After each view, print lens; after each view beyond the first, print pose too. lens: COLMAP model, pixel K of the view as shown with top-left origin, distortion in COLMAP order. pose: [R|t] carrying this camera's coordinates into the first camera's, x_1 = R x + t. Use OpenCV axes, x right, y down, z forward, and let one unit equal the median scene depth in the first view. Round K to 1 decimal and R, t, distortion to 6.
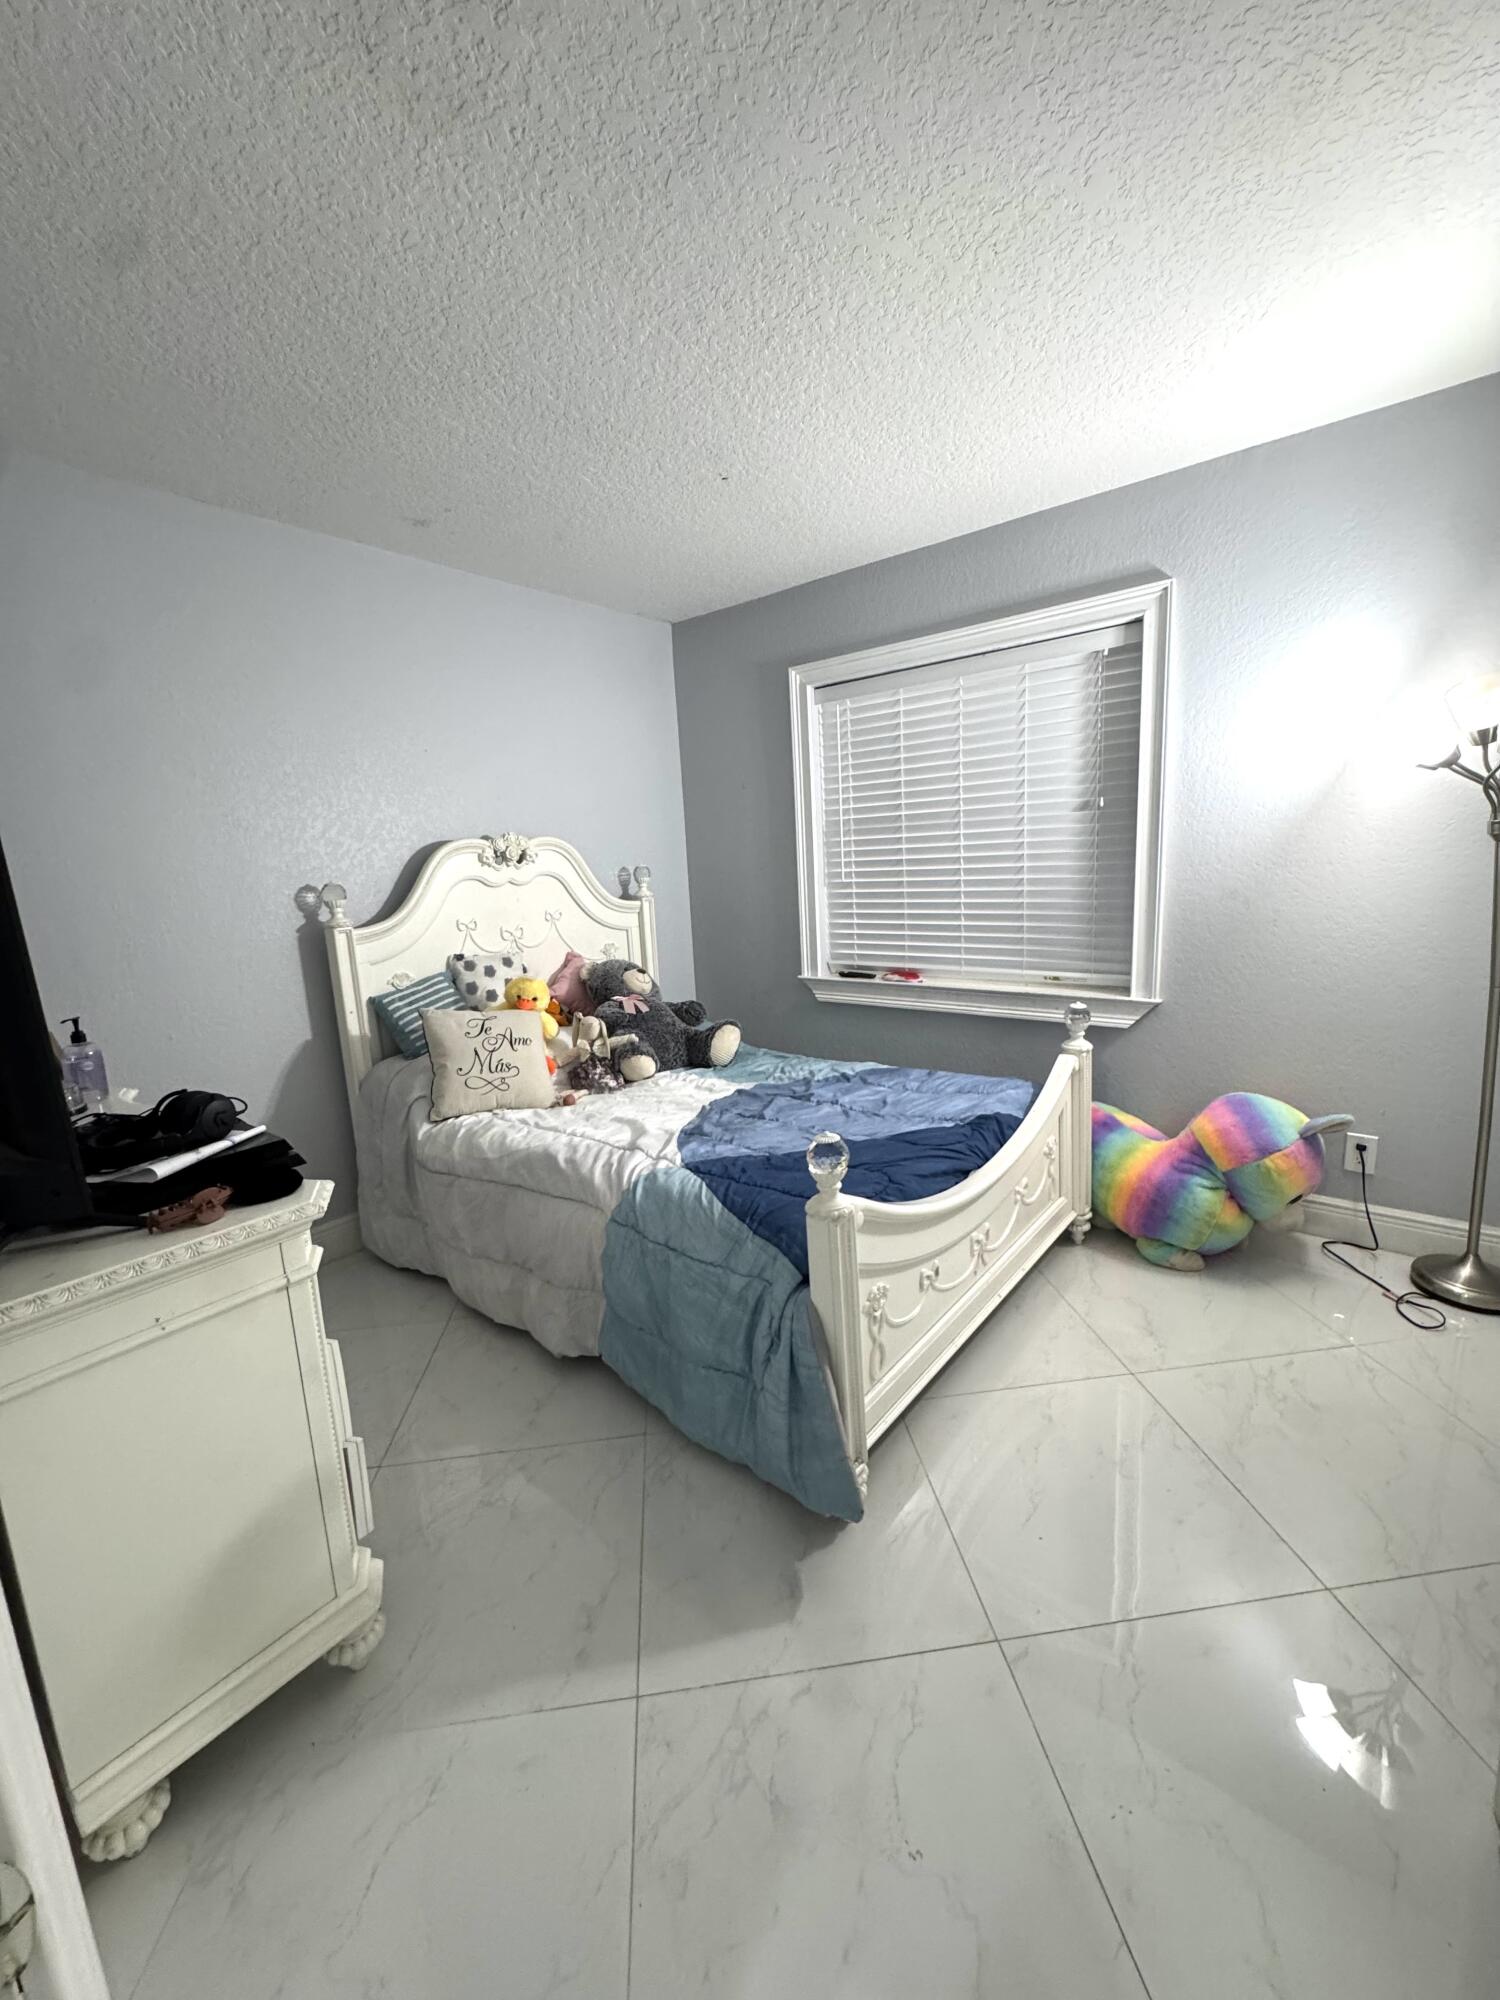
lens RADIAL K [[799.0, 0, 751.6], [0, 799.0, 994.1], [0, 0, 1]] dist [-0.003331, -0.000137]
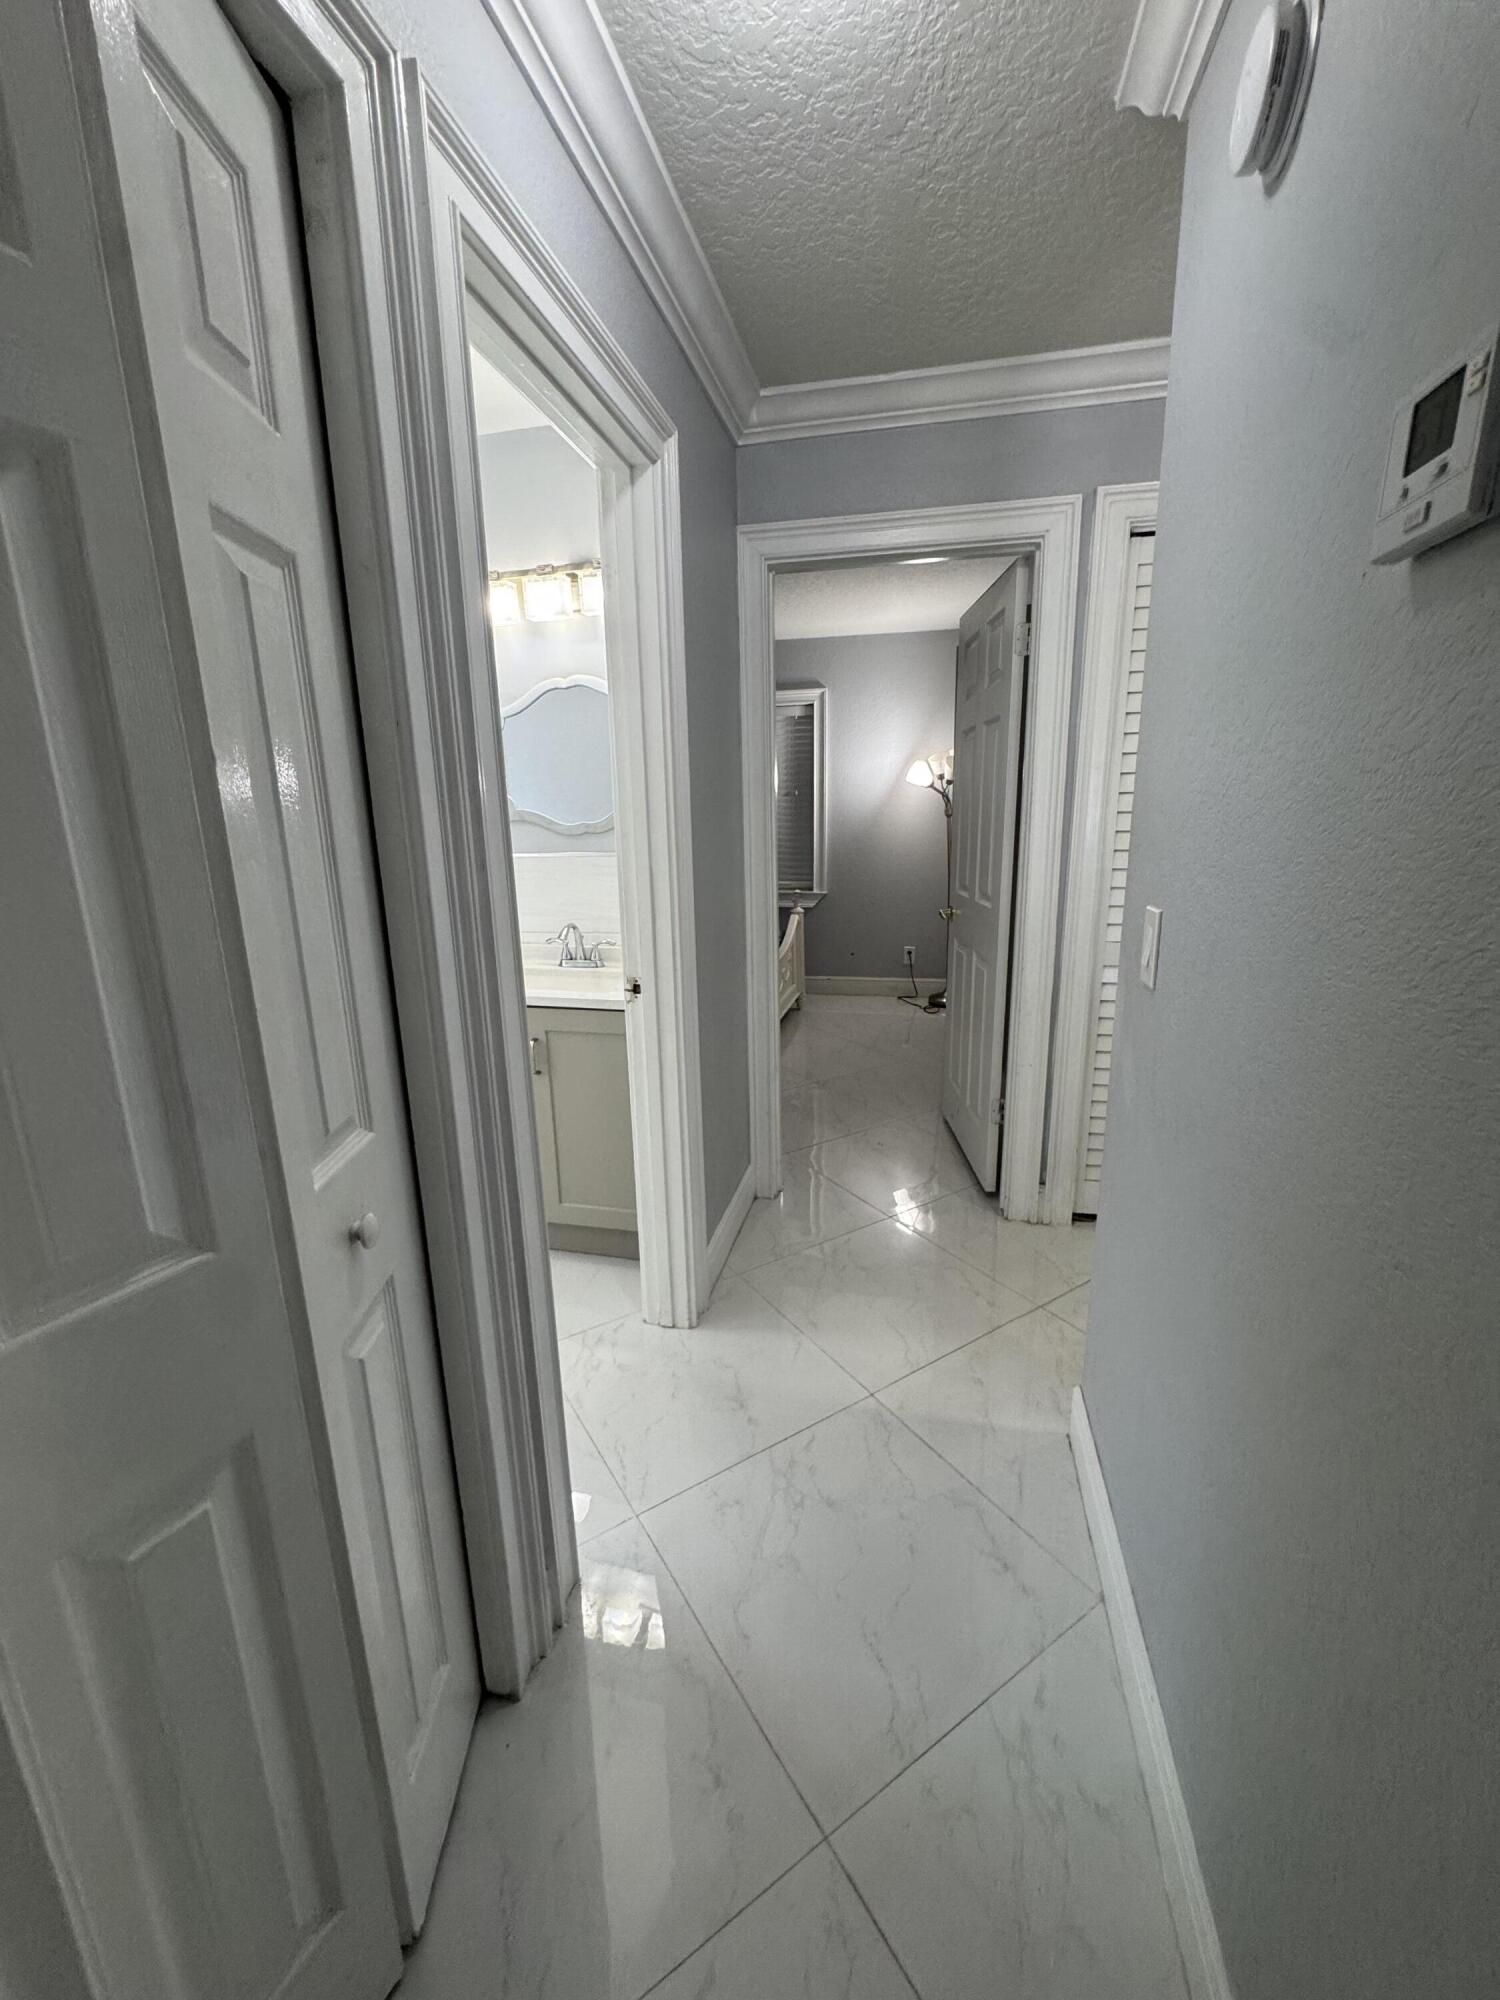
lens RADIAL K [[799.0, 0, 751.9], [0, 799.0, 999.7], [0, 0, 1]] dist [-0.003331, -0.000137]
pose [[0.890626, -0.068825, 0.449498, -0.633085], [0.051024, 0.997363, 0.051614, 0.176294], [-0.451865, -0.023033, 0.891789, -0.788274]]
